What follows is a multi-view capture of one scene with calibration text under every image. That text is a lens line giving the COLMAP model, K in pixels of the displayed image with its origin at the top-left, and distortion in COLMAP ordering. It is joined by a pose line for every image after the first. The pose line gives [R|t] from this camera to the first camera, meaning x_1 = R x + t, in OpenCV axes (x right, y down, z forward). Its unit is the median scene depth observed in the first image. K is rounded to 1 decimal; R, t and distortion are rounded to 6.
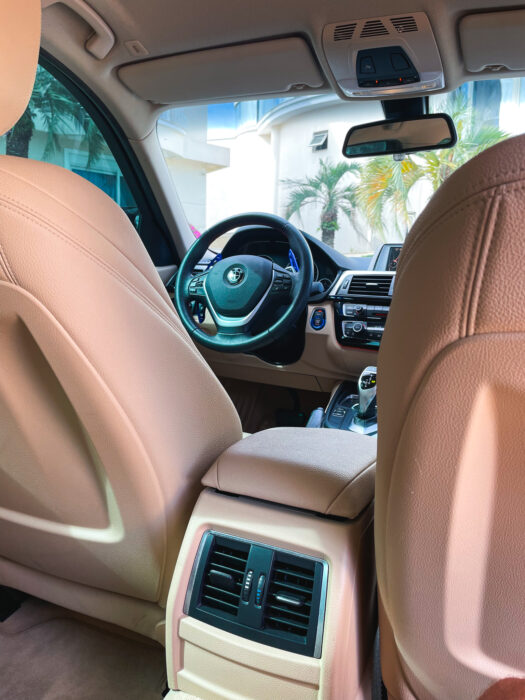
lens RADIAL K [[529.4, 0, 263.9], [0, 529.4, 345.0], [0, 0, 1]] dist [0.090716, -0.124462]
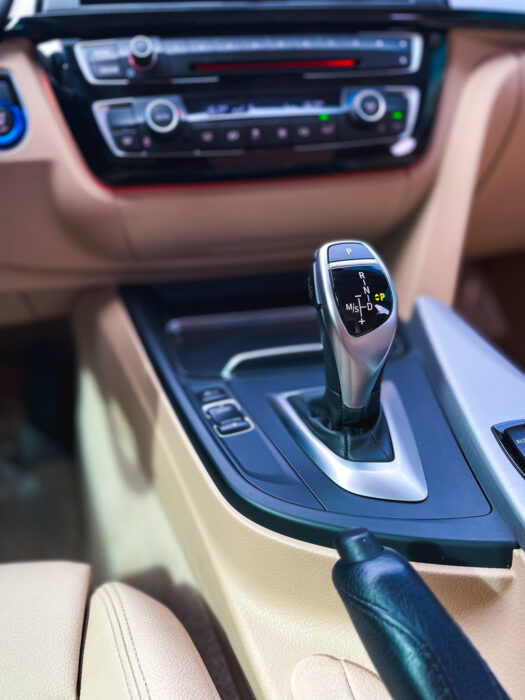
lens RADIAL K [[529.4, 0, 263.9], [0, 529.4, 345.0], [0, 0, 1]] dist [0.090716, -0.124462]
pose [[0.739530, -0.340766, 0.580494, -0.004194], [0.153009, 0.924915, 0.348023, -0.009925], [-0.655502, -0.168553, 0.736143, 0.697026]]
